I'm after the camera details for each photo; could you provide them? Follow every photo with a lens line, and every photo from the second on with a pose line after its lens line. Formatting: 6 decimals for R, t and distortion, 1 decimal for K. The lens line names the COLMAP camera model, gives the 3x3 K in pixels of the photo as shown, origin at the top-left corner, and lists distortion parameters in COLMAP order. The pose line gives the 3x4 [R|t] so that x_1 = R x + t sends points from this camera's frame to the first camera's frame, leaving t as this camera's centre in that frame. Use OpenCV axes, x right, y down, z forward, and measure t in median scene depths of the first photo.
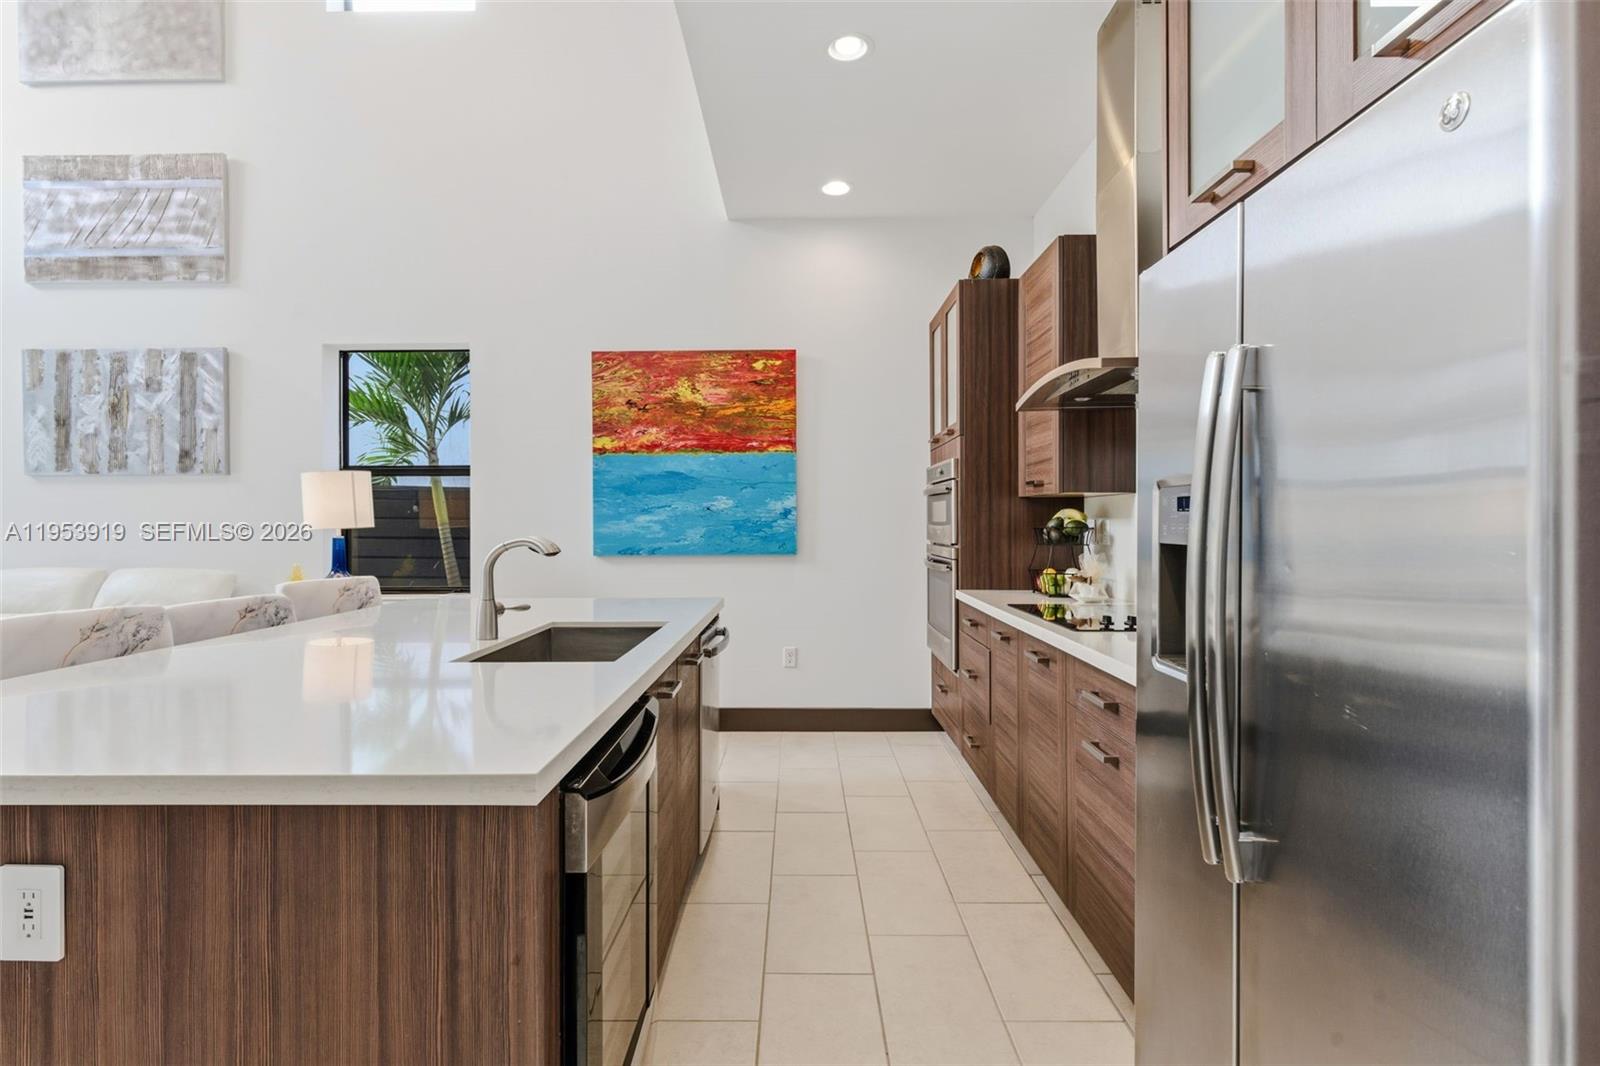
lens RADIAL K [[772.9, 0, 802.3], [0, 772.9, 530.4], [0, 0, 1]] dist [-0.002283, -0.000936]
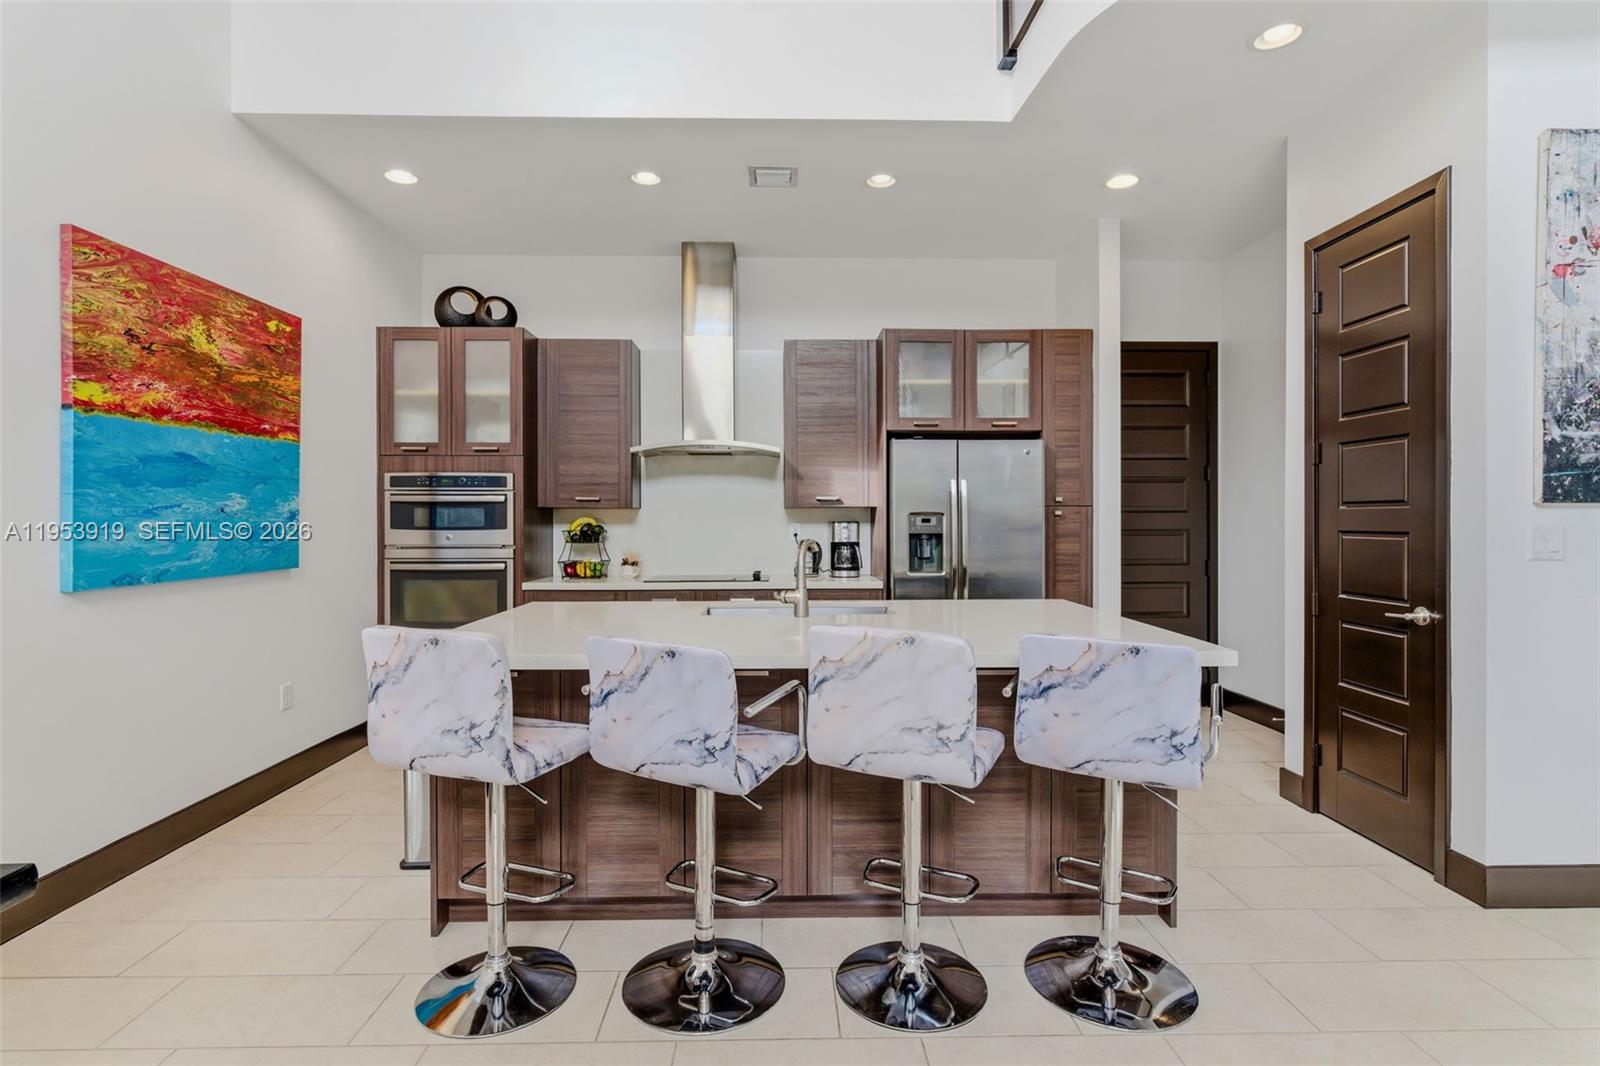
lens RADIAL K [[772.9, 0, 798.6], [0, 772.9, 522.6], [0, 0, 1]] dist [-0.002283, -0.000936]
pose [[-0.029528, -0.002125, 0.999562, -0.843567], [0.012037, 0.999924, 0.002481, -0.012337], [-0.999491, 0.012105, -0.029500, 0.496579]]
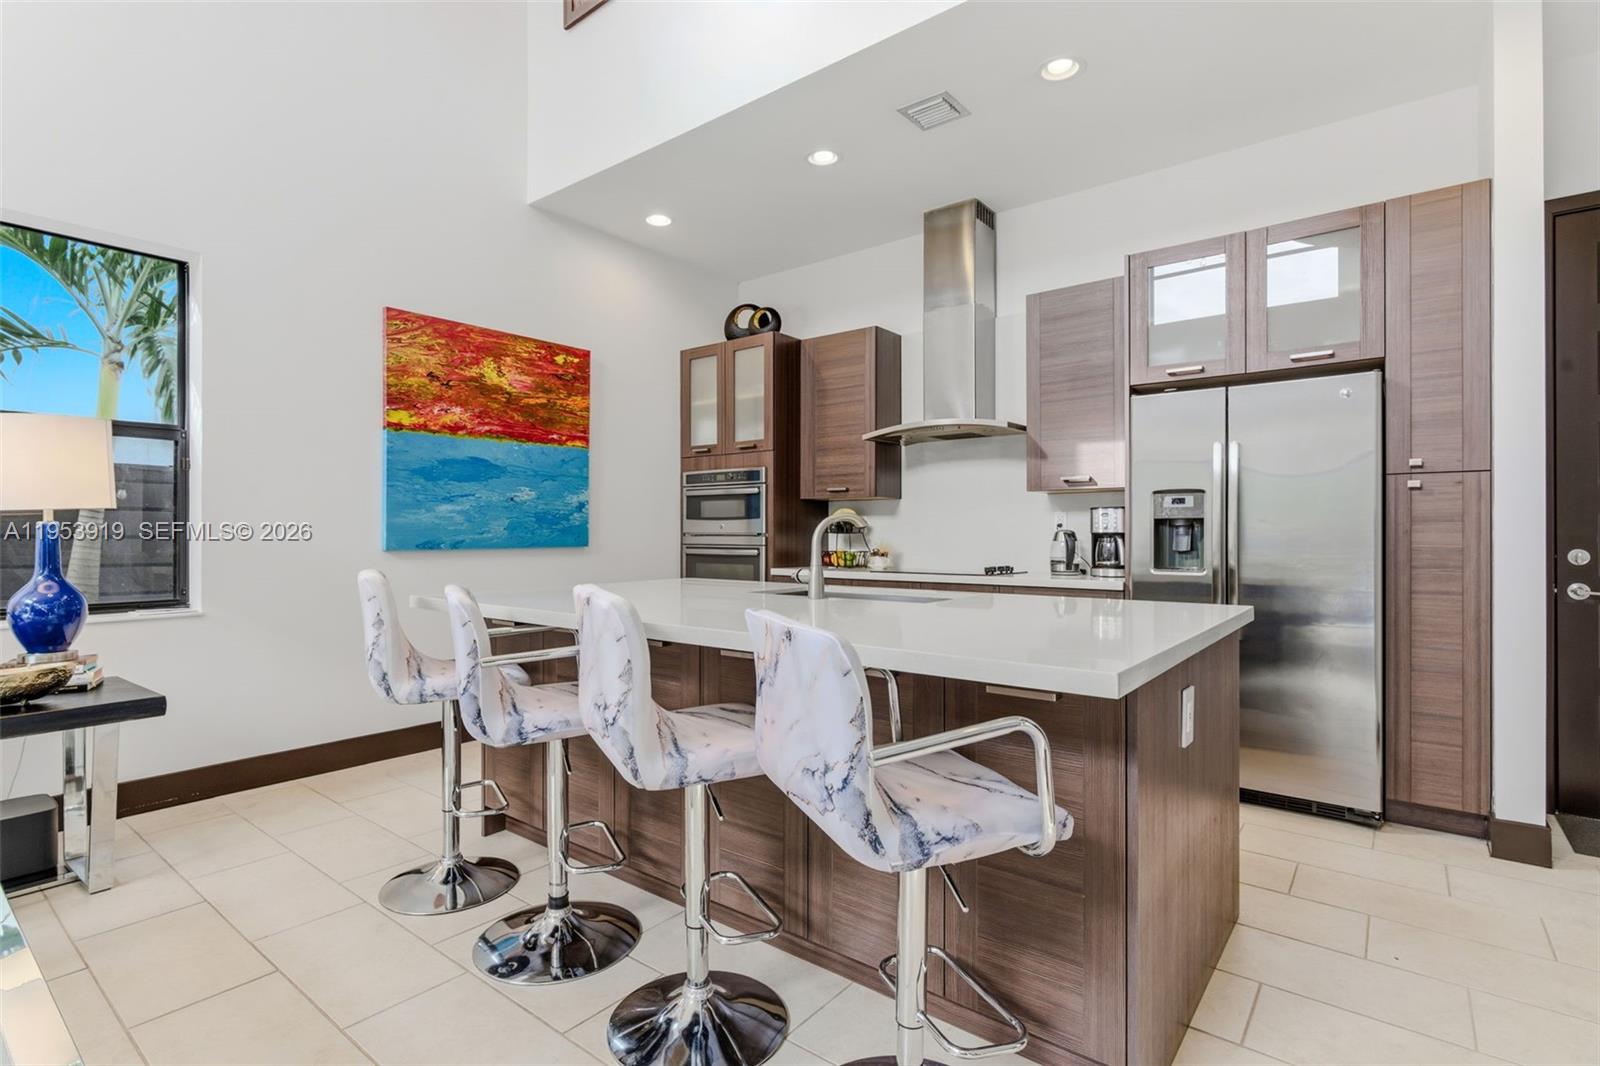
lens RADIAL K [[772.9, 0, 800.6], [0, 772.9, 531.3], [0, 0, 1]] dist [-0.002283, -0.000936]
pose [[0.614828, 0.004543, 0.788648, -0.656386], [0.006976, 0.999913, -0.011198, 0.024365], [-0.788630, 0.012387, 0.614743, 0.133876]]
